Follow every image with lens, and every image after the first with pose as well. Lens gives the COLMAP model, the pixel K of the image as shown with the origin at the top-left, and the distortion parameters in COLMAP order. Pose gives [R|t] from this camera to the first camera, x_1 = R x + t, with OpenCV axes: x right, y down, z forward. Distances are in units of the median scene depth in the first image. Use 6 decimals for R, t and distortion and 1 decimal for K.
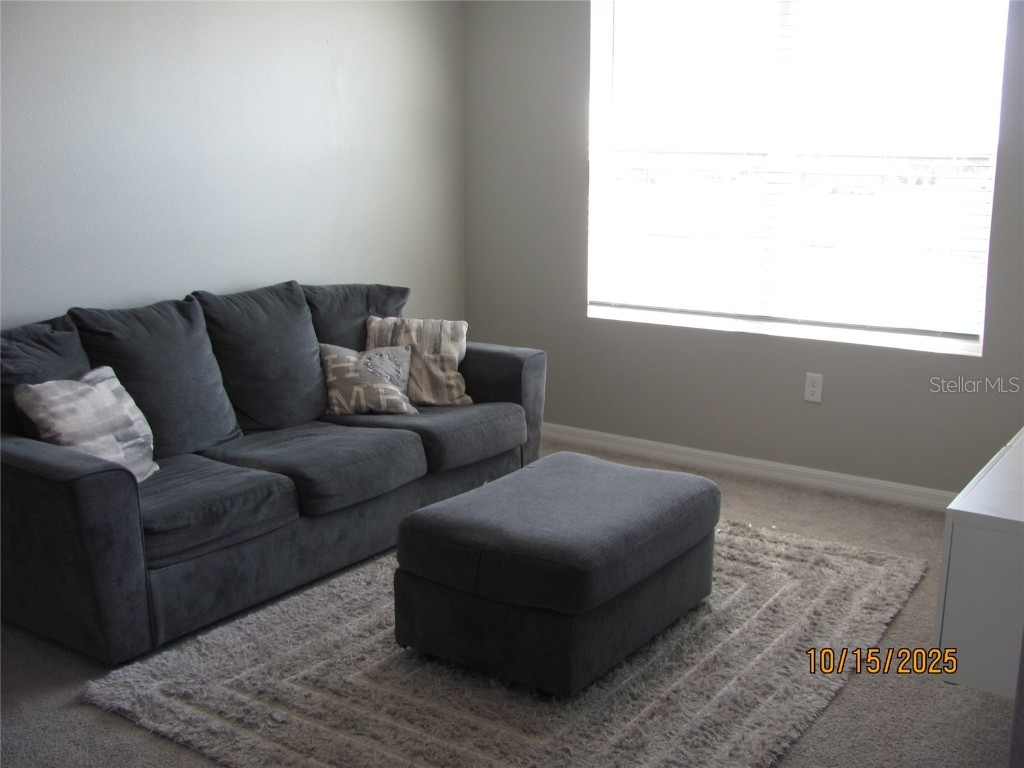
lens RADIAL K [[1085.3, 0, 529.8], [0, 1085.3, 383.3], [0, 0, 1]] dist [-0.219763, 0.275094]
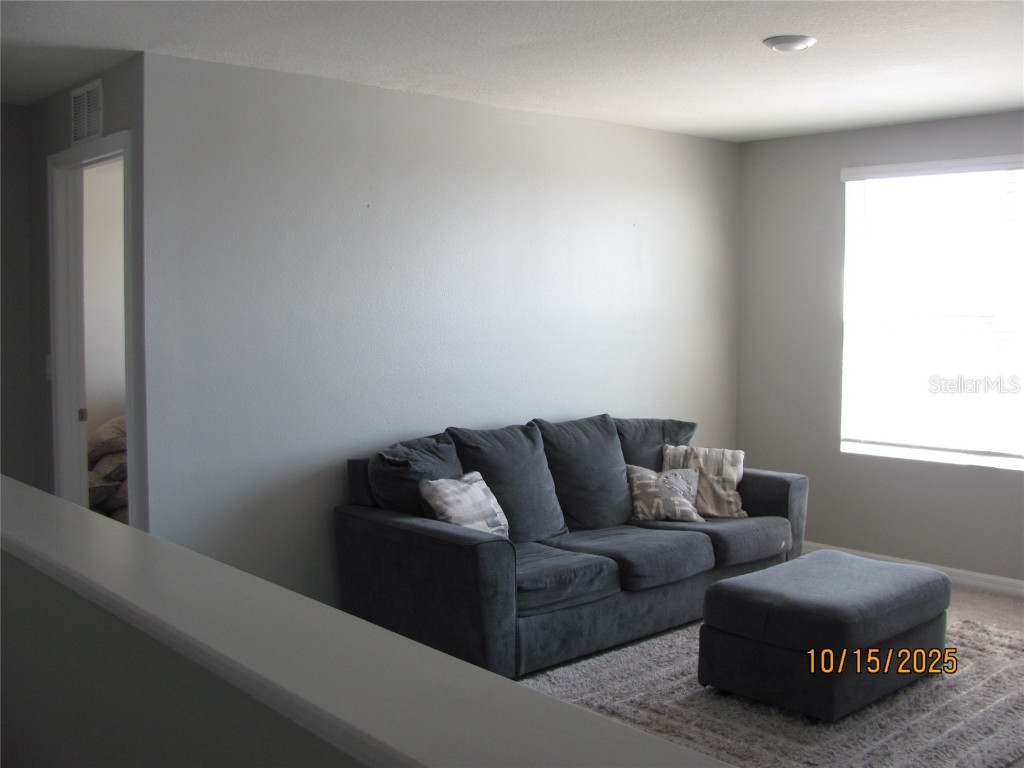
lens RADIAL K [[1085.3, 0, 529.8], [0, 1085.3, 383.3], [0, 0, 1]] dist [-0.219763, 0.275094]
pose [[0.976441, 0.015321, -0.215241, -0.044114], [-0.044422, 0.990384, -0.131021, 0.050047], [0.211164, 0.137496, 0.967732, -0.325335]]
